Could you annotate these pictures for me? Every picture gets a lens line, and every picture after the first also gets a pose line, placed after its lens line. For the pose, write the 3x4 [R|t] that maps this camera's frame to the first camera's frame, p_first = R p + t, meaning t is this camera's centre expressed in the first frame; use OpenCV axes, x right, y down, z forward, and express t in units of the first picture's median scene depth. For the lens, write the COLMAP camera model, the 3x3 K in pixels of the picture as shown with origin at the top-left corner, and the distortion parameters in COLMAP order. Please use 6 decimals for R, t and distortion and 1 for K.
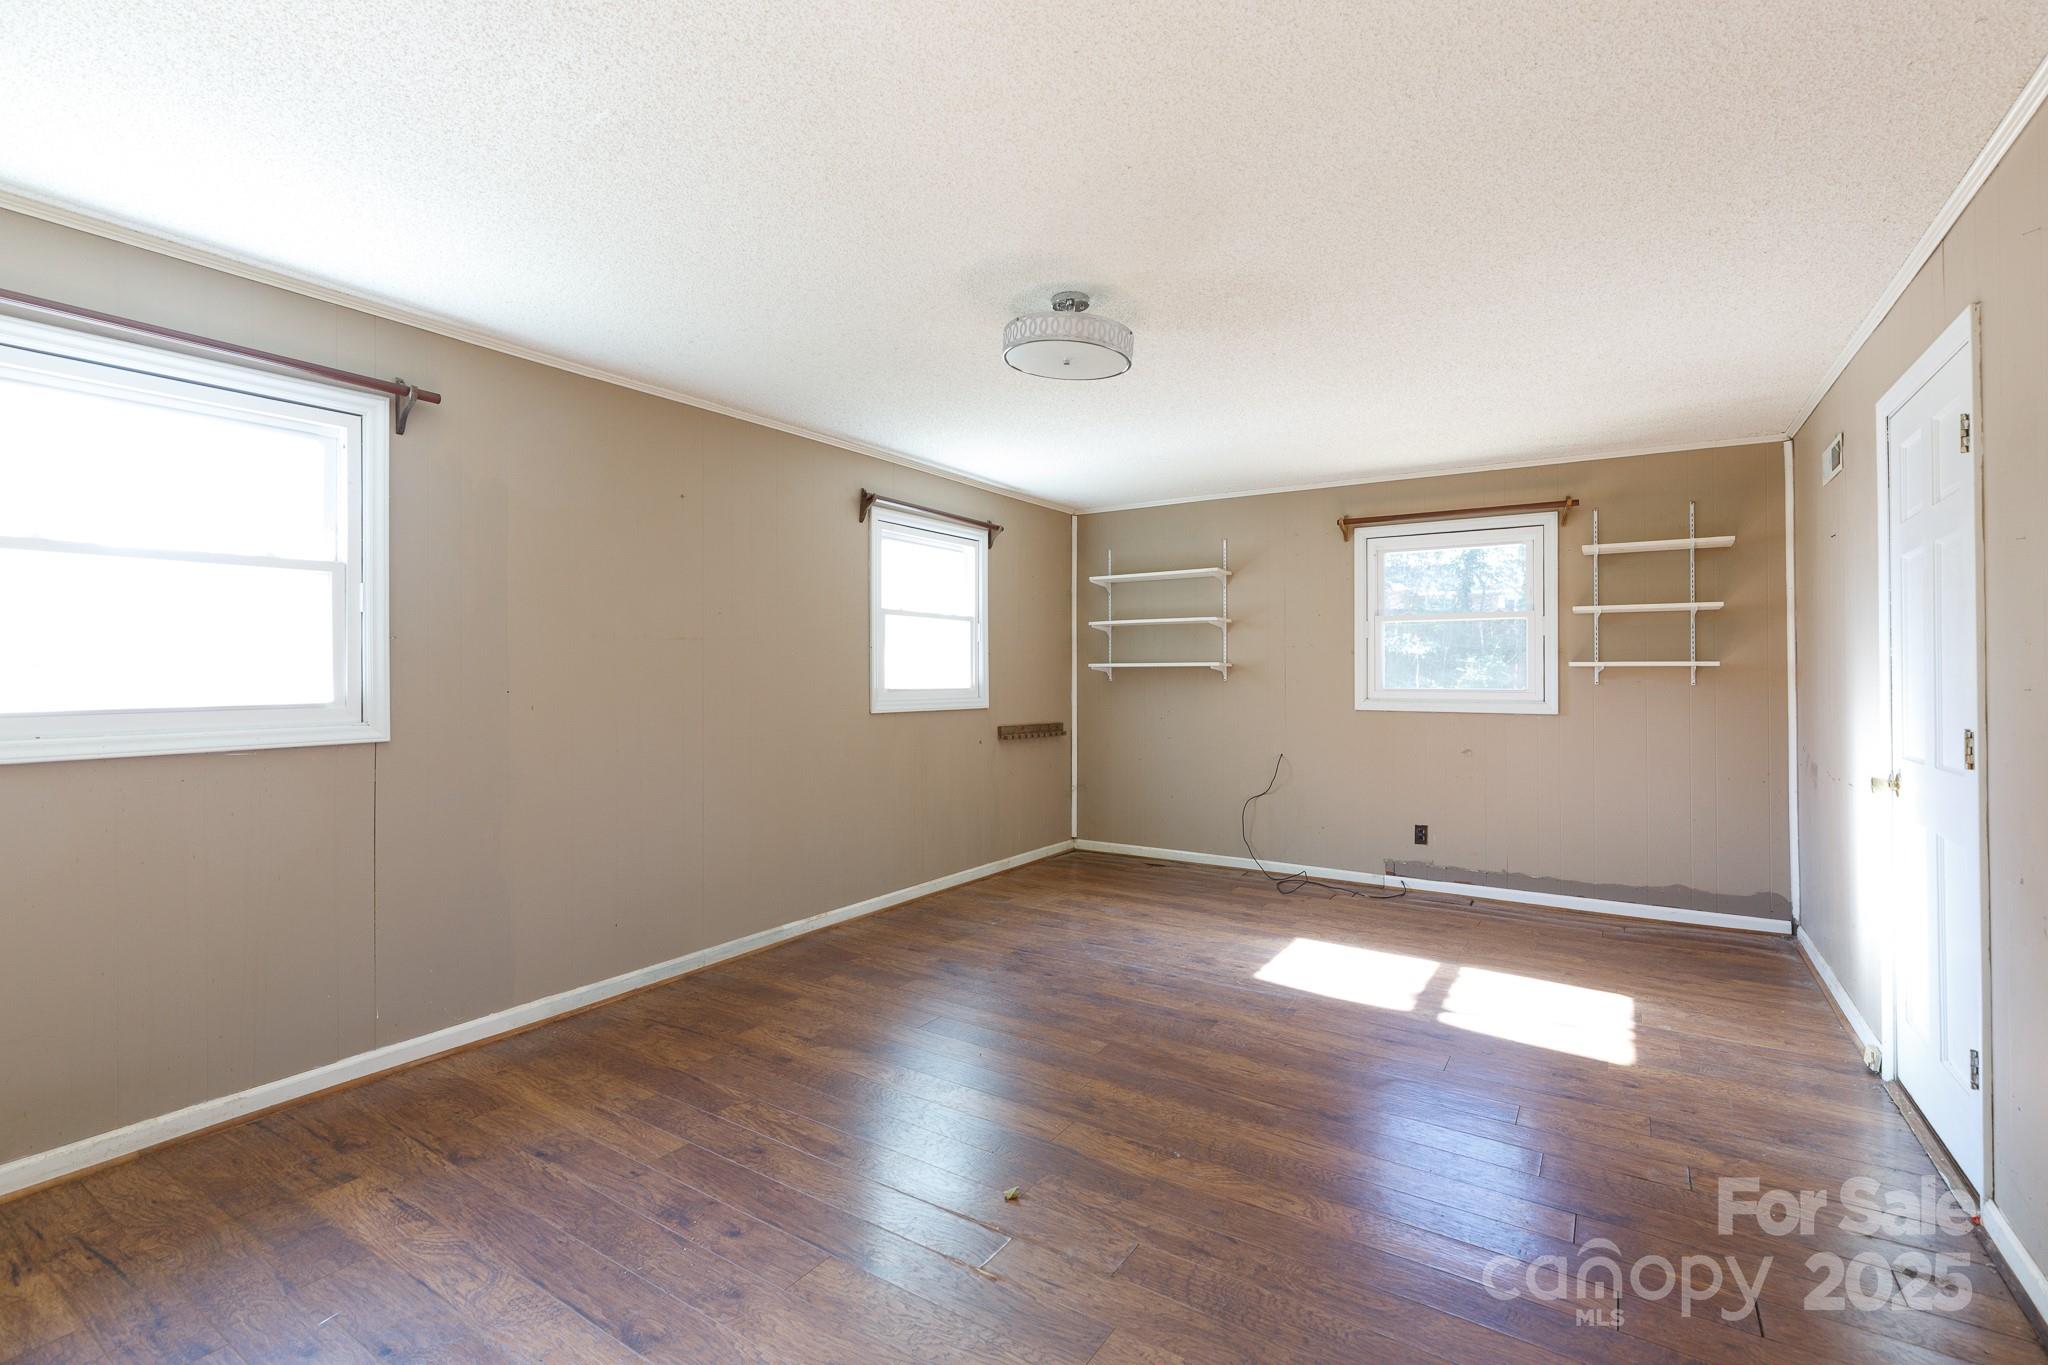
lens RADIAL K [[913.2, 0, 1026.7], [0, 913.2, 675.0], [0, 0, 1]] dist [-0.000811, 0.000541]
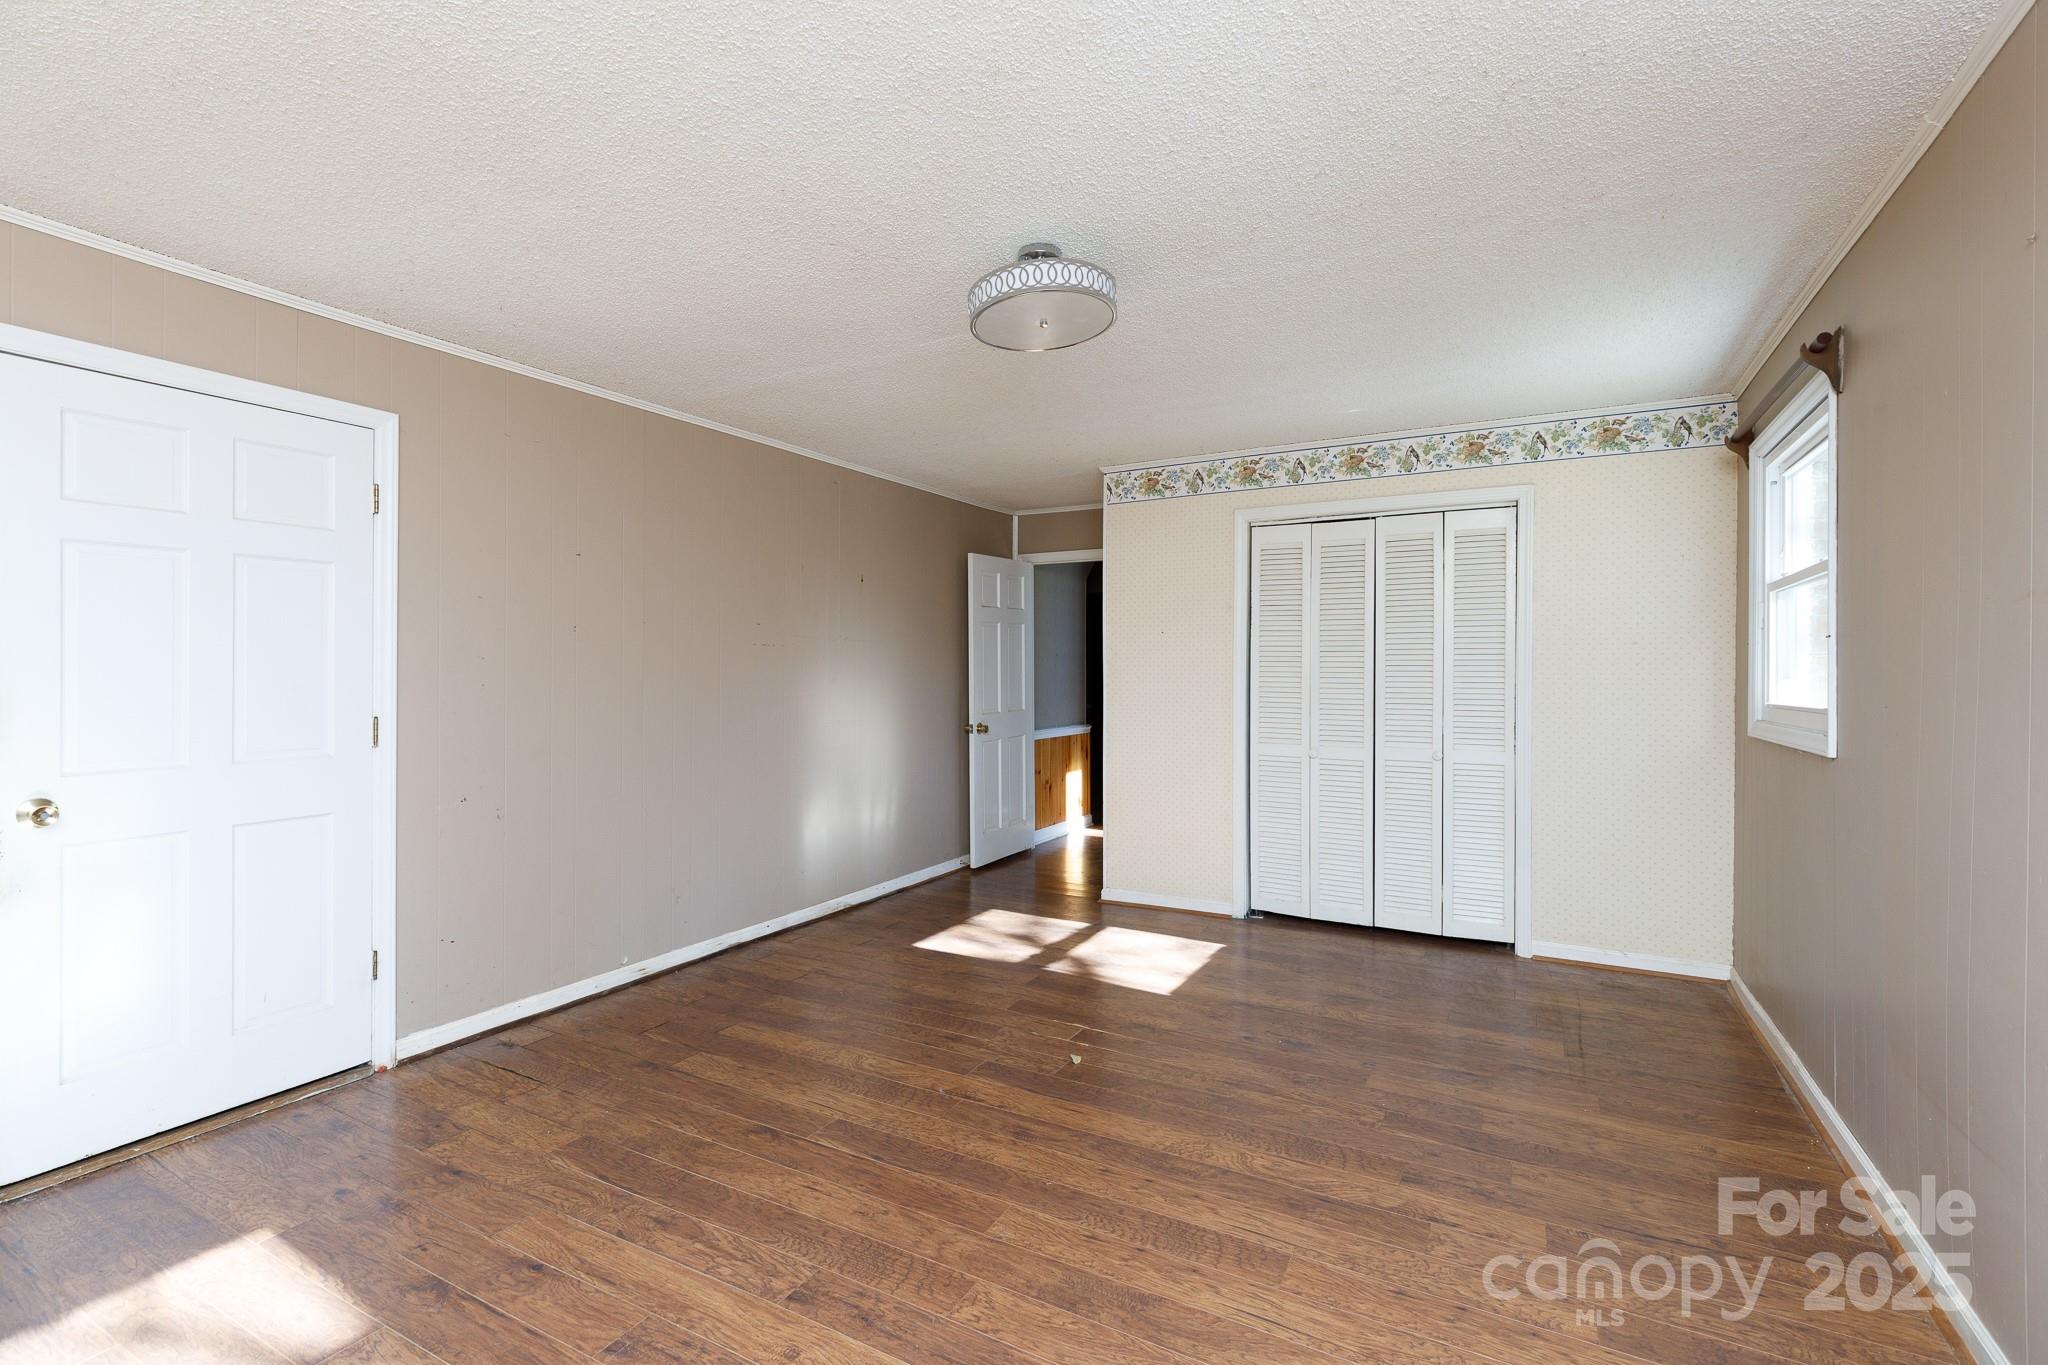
lens RADIAL K [[913.2, 0, 1027.6], [0, 913.2, 677.7], [0, 0, 1]] dist [-0.000811, 0.000541]
pose [[-0.997430, 0.001123, -0.071639, 0.125997], [0.000499, 0.999962, 0.008731, -0.010678], [0.071646, 0.008672, -0.997392, 1.949458]]
